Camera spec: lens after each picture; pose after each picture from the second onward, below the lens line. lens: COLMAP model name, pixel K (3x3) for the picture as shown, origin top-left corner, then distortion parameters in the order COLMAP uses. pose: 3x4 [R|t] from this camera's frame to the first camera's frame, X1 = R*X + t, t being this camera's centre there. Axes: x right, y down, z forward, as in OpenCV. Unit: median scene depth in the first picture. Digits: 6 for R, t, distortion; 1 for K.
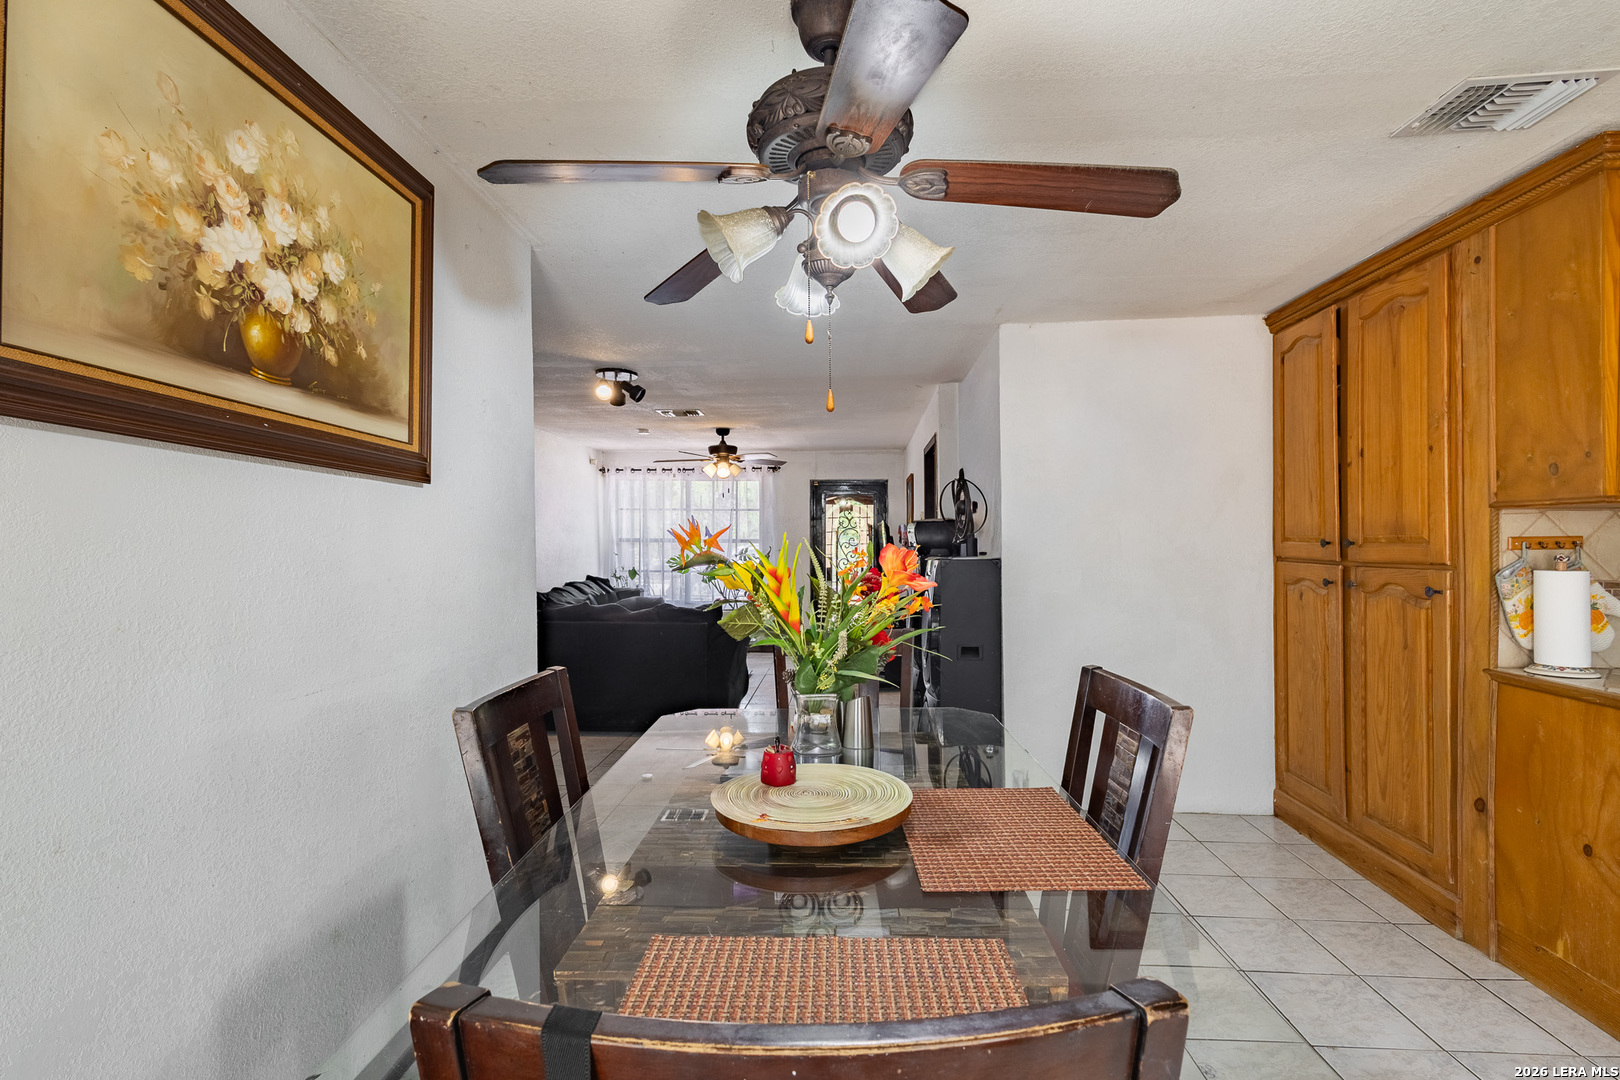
lens RADIAL K [[729.3, 0, 810.0], [0, 729.3, 540.0], [0, 0, 1]] dist [0.003041, -0.001318]
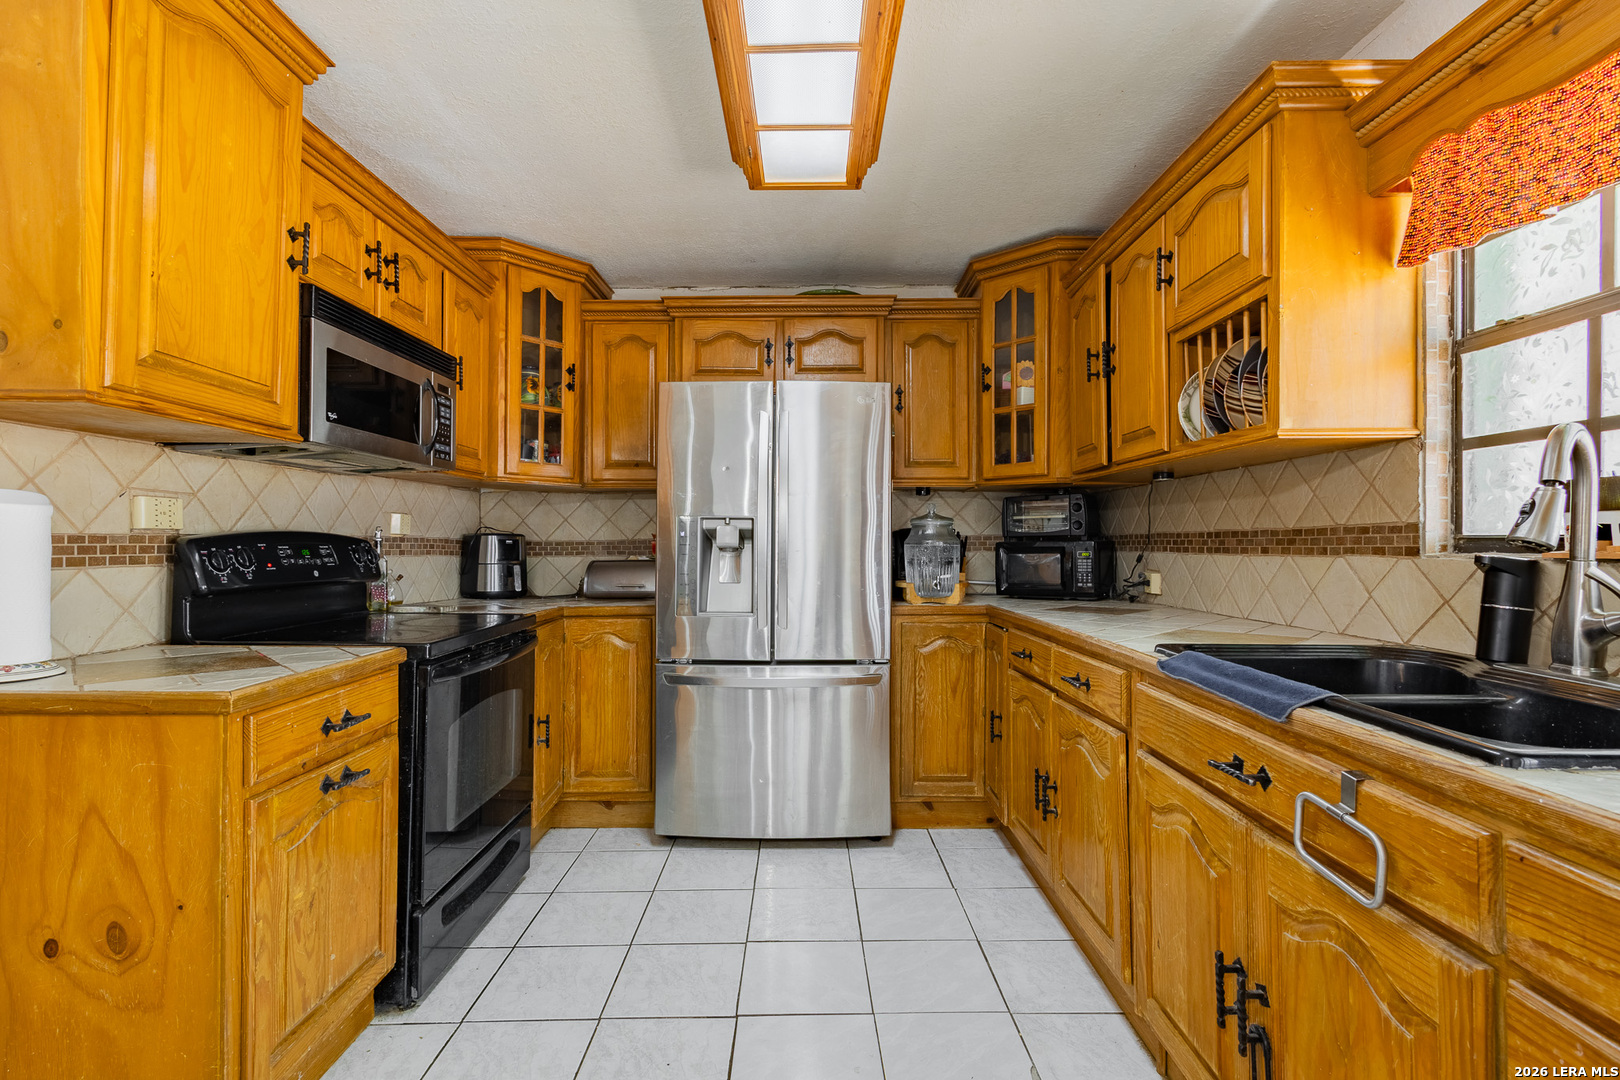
lens RADIAL K [[729.3, 0, 810.0], [0, 729.3, 540.0], [0, 0, 1]] dist [0.003041, -0.001318]
pose [[-0.073851, 0.002466, 0.997266, 0.337862], [-0.007509, 0.999967, -0.003029, 0.059776], [-0.997241, -0.007712, -0.073830, 0.346229]]
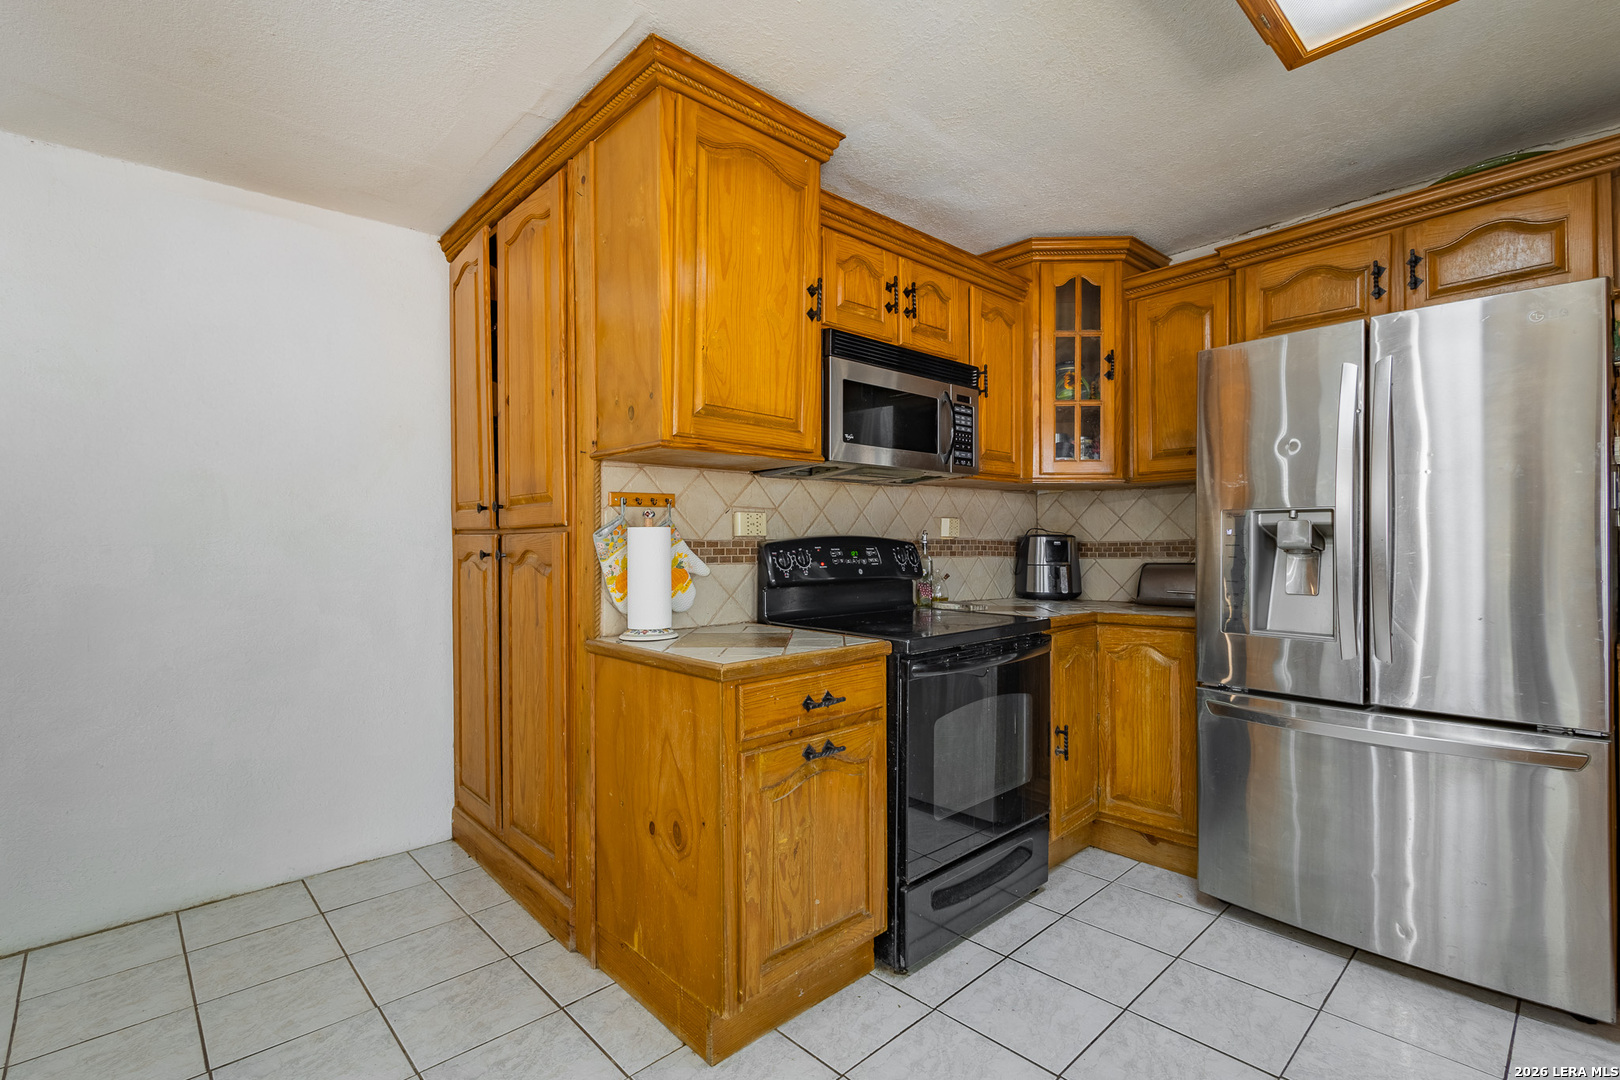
lens RADIAL K [[729.3, 0, 810.0], [0, 729.3, 540.0], [0, 0, 1]] dist [0.003041, -0.001318]
pose [[0.676091, -0.000980, 0.736817, 0.461910], [0.003043, 0.999994, -0.001462, 0.058155], [-0.736812, 0.003231, 0.676091, 0.206718]]
